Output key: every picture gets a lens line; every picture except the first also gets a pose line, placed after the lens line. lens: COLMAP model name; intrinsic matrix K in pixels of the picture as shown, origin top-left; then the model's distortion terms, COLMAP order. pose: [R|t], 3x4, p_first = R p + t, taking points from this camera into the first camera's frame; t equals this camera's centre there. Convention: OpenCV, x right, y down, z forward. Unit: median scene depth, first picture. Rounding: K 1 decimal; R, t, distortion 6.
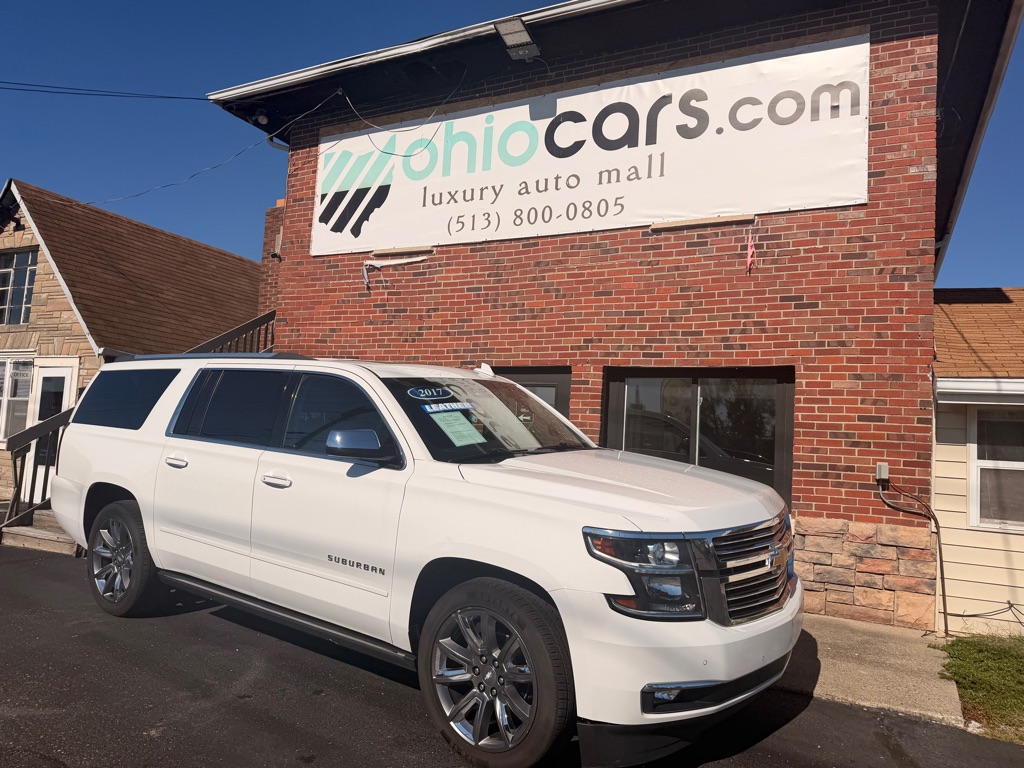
lens RADIAL K [[747.4, 0, 507.5], [0, 747.4, 388.1], [0, 0, 1]] dist [0.076796, -0.112500]
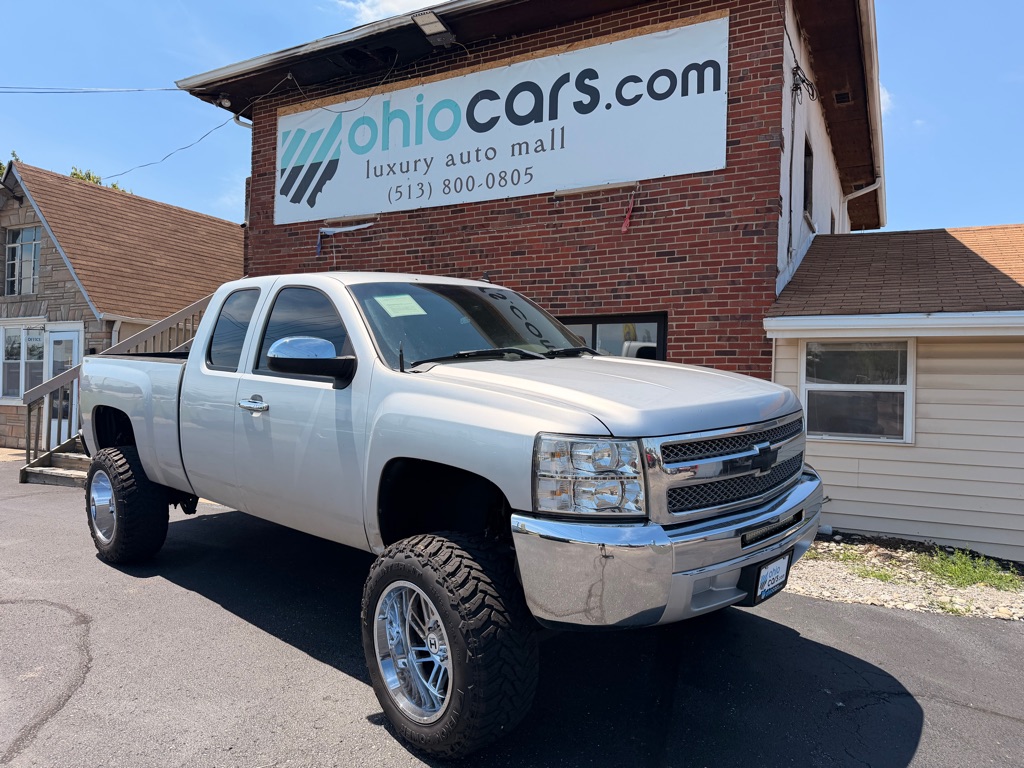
lens RADIAL K [[747.4, 0, 508.8], [0, 747.4, 398.6], [0, 0, 1]] dist [0.076796, -0.112500]
pose [[0.999146, -0.032249, -0.025834, 0.136028], [0.034285, 0.995985, 0.082693, 0.001673], [0.023064, -0.083508, 0.996240, -0.172879]]
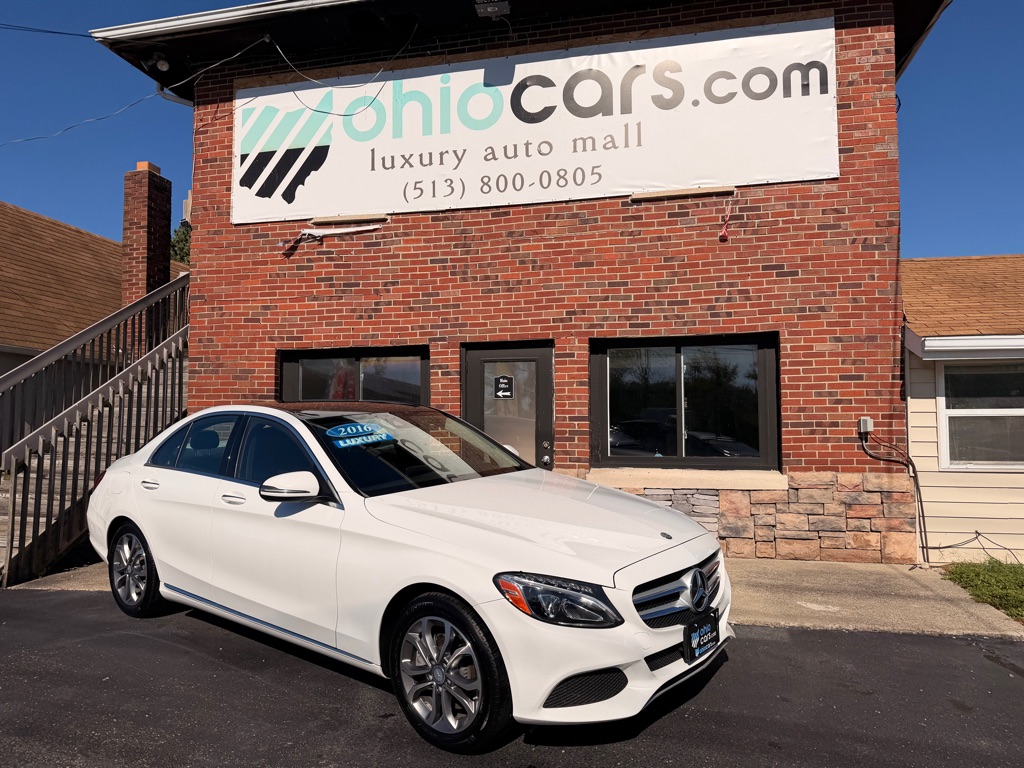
lens RADIAL K [[747.4, 0, 519.7], [0, 747.4, 391.2], [0, 0, 1]] dist [0.076796, -0.112500]
pose [[0.964705, -0.046526, 0.259191, -0.217052], [0.038811, 0.998640, 0.034805, 0.003239], [-0.260458, -0.023517, 0.965199, 0.063543]]
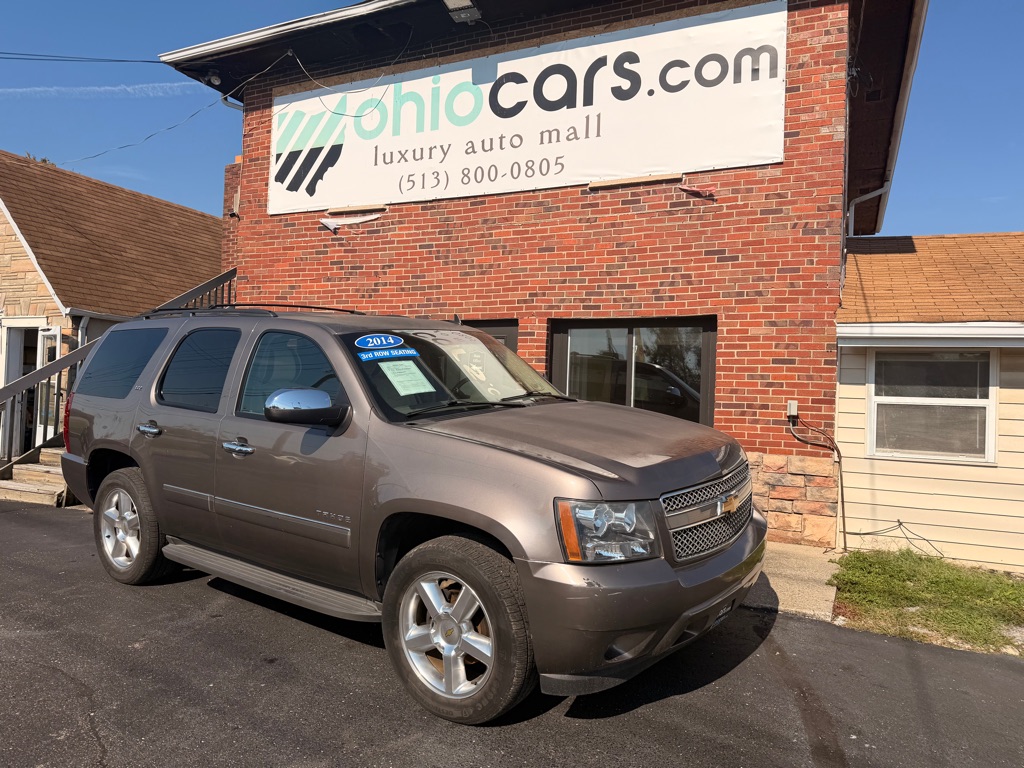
lens RADIAL K [[747.4, 0, 507.9], [0, 747.4, 387.4], [0, 0, 1]] dist [0.076796, -0.112500]
pose [[0.999226, -0.023013, 0.031916, 0.035038], [0.020791, 0.997450, 0.068272, -0.004386], [-0.033406, -0.067556, 0.997156, -0.072469]]
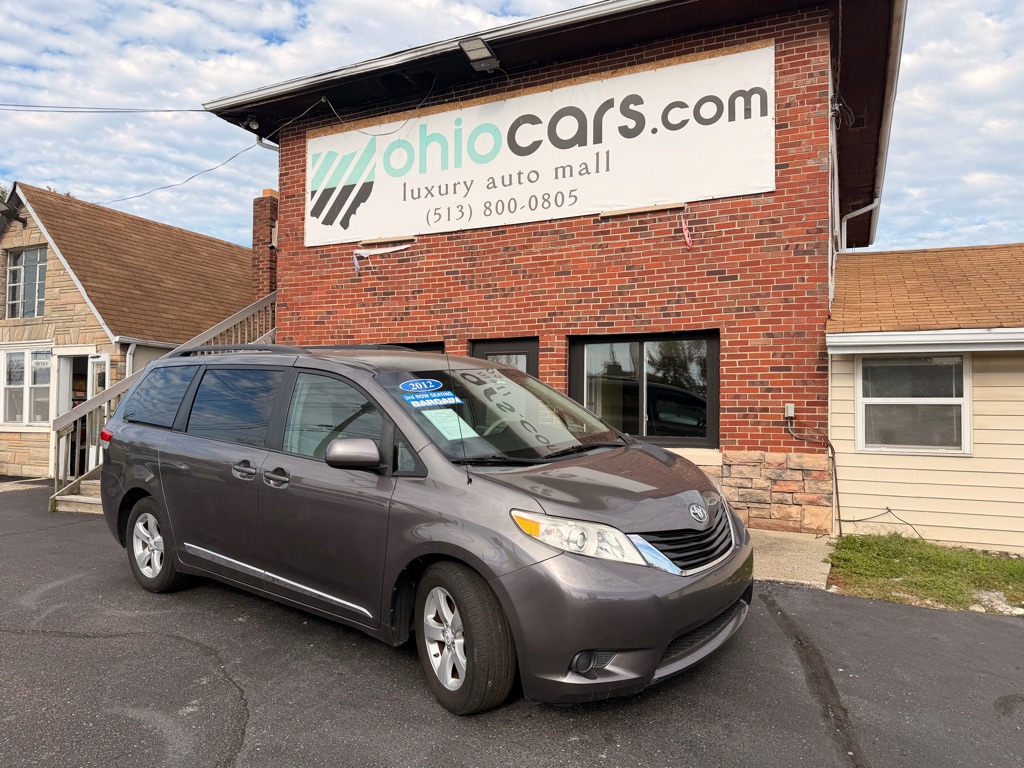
lens RADIAL K [[747.4, 0, 507.7], [0, 747.4, 391.8], [0, 0, 1]] dist [0.076796, -0.112500]
pose [[0.998539, -0.047320, 0.026109, 0.001802], [0.045887, 0.997541, 0.052974, -0.006444], [-0.028551, -0.051699, 0.998254, -0.179927]]
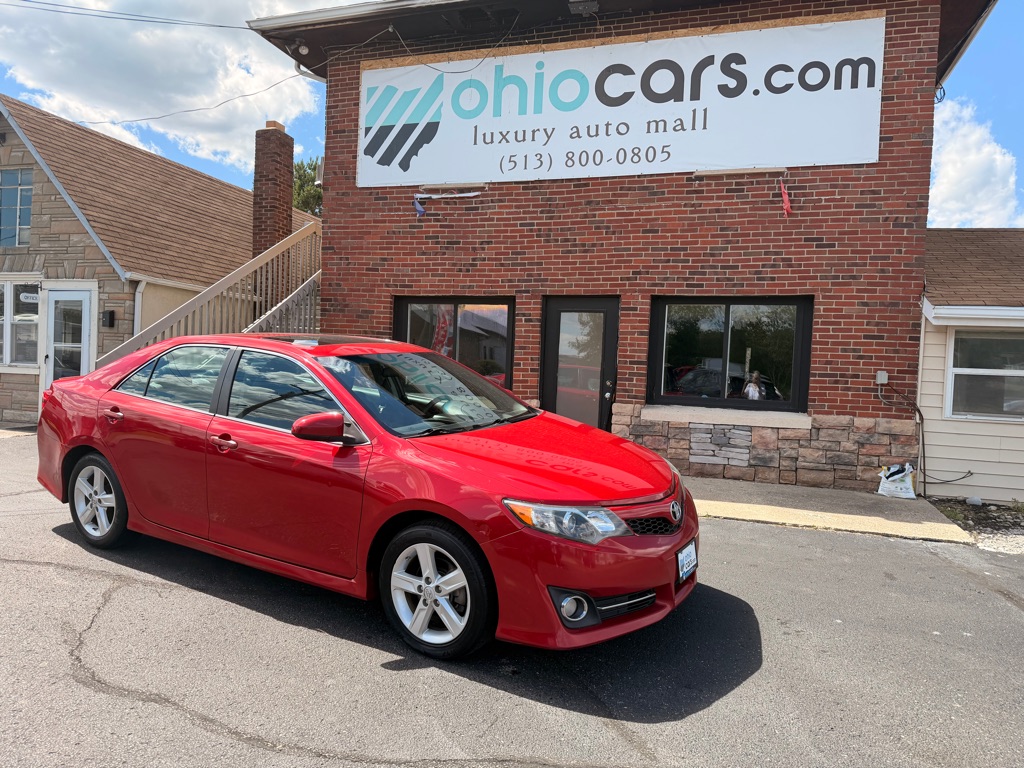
lens RADIAL K [[747.4, 0, 515.5], [0, 747.4, 397.5], [0, 0, 1]] dist [0.076796, -0.112500]
pose [[0.987304, -0.019976, 0.157579, -0.266339], [0.001164, 0.992943, 0.118585, -0.008806], [-0.158836, -0.116896, 0.980360, -0.139750]]
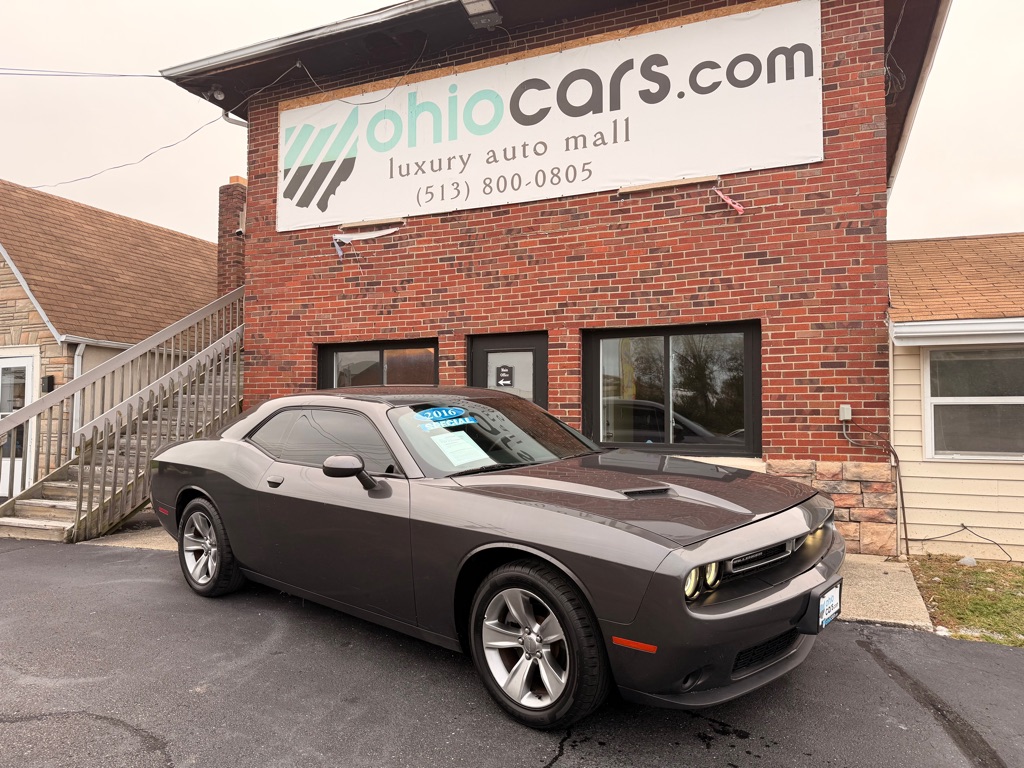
lens RADIAL K [[747.4, 0, 508.5], [0, 747.4, 390.7], [0, 0, 1]] dist [0.076796, -0.112500]
pose [[0.996513, -0.052287, 0.065020, -0.040436], [0.049496, 0.997813, 0.043816, 0.006242], [-0.067169, -0.040445, 0.996922, -0.030298]]
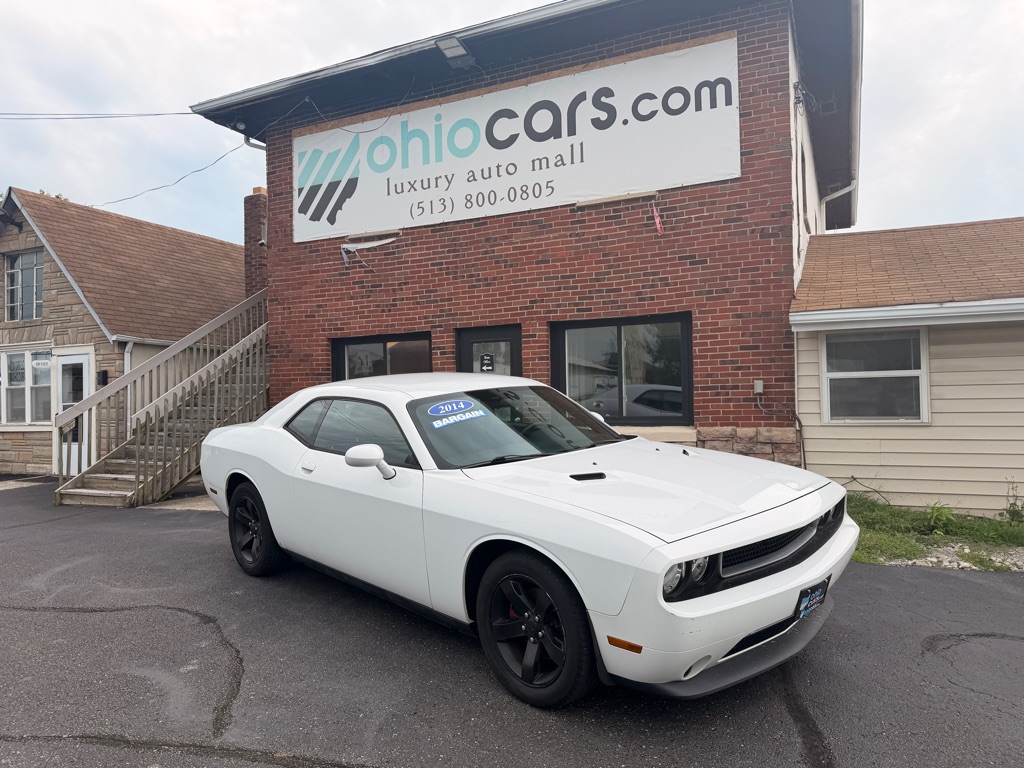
lens RADIAL K [[747.4, 0, 511.5], [0, 747.4, 392.5], [0, 0, 1]] dist [0.076796, -0.112500]
pose [[0.996741, -0.075353, 0.028784, 0.026652], [0.073315, 0.995102, 0.066304, 0.001262], [-0.033639, -0.063977, 0.997384, -0.228244]]
